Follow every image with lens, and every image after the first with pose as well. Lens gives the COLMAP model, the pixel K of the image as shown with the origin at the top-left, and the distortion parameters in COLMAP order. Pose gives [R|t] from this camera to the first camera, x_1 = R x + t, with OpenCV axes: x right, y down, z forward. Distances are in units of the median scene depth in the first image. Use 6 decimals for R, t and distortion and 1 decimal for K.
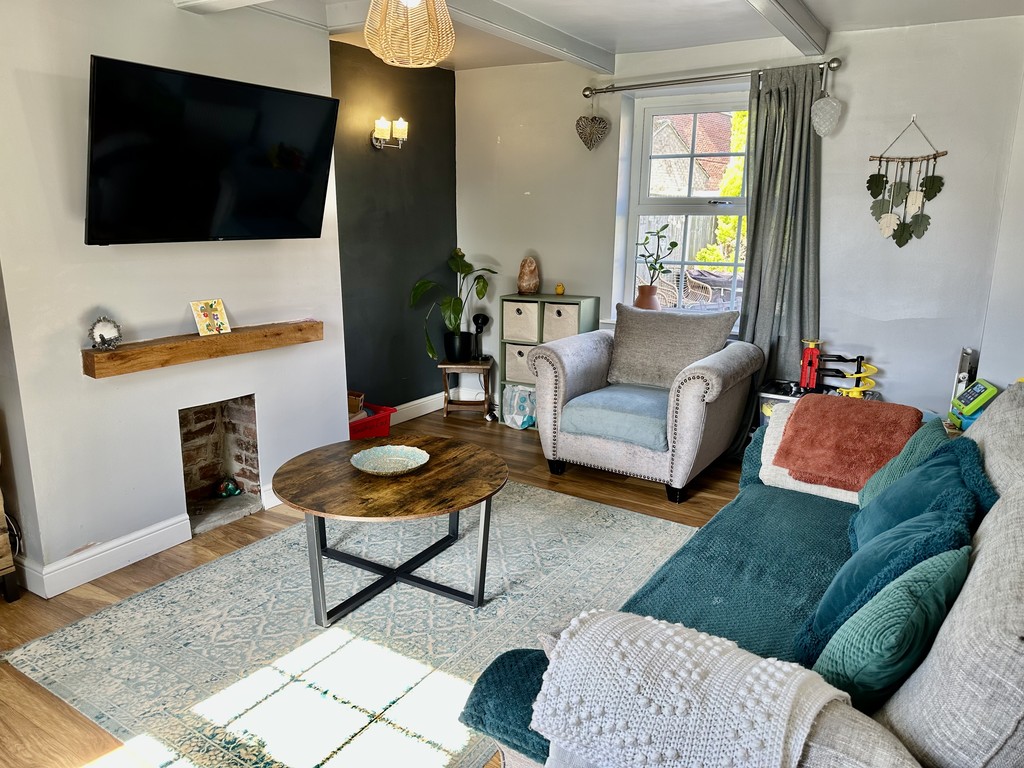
lens RADIAL K [[721.6, 0, 509.5], [0, 721.6, 389.0], [0, 0, 1]] dist [0.044816, -0.058777]
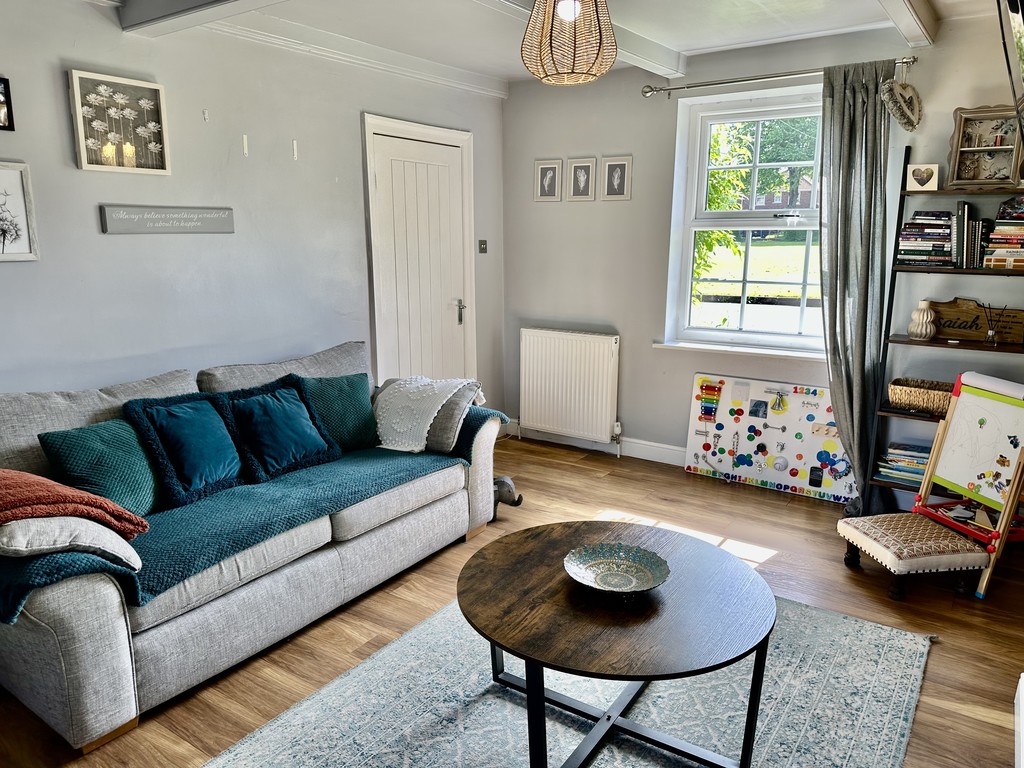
lens RADIAL K [[721.6, 0, 508.4], [0, 721.6, 386.0], [0, 0, 1]] dist [0.044816, -0.058777]
pose [[-0.999003, -0.020145, 0.039837, -0.064868], [-0.000786, 0.900193, 0.435490, -0.319327], [-0.044634, 0.435024, -0.899312, 1.285303]]
